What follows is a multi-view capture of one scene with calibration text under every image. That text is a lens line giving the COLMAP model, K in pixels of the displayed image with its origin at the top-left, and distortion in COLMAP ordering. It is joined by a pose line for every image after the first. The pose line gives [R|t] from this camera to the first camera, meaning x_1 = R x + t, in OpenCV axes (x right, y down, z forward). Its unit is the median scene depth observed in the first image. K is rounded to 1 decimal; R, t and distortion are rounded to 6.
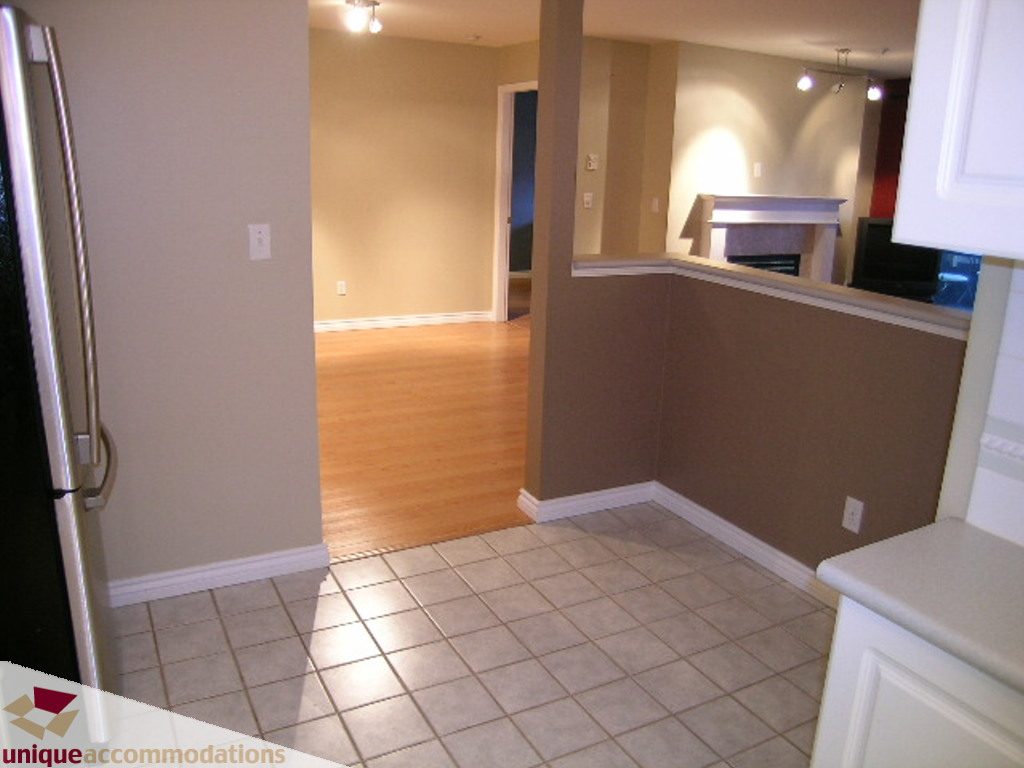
lens RADIAL K [[819.6, 0, 512.0], [0, 819.6, 384.0], [0, 0, 1]] dist [-0.145034, 0.124152]
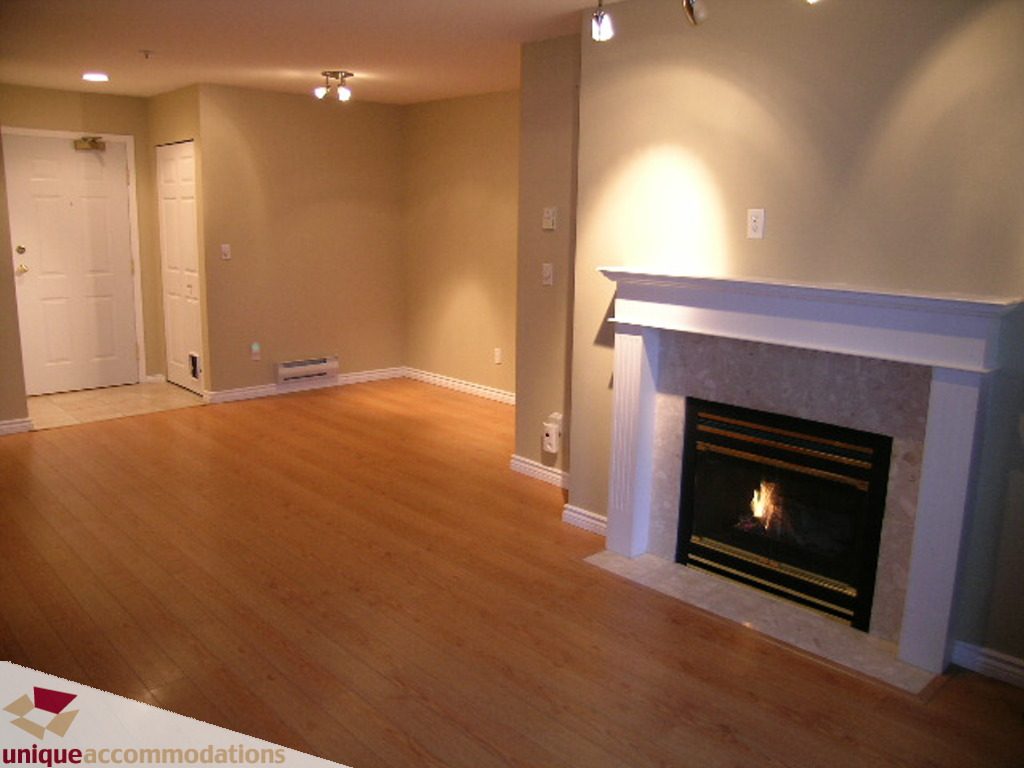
lens RADIAL K [[800.0, 0, 512.0], [0, 800.0, 384.0], [0, 0, 1]] dist [-0.059040, 0.005426]
pose [[0.268377, 0.158524, -0.950181, 0.717154], [-0.278462, 0.957024, 0.081015, -0.177129], [0.922189, 0.242846, 0.300986, 0.757292]]
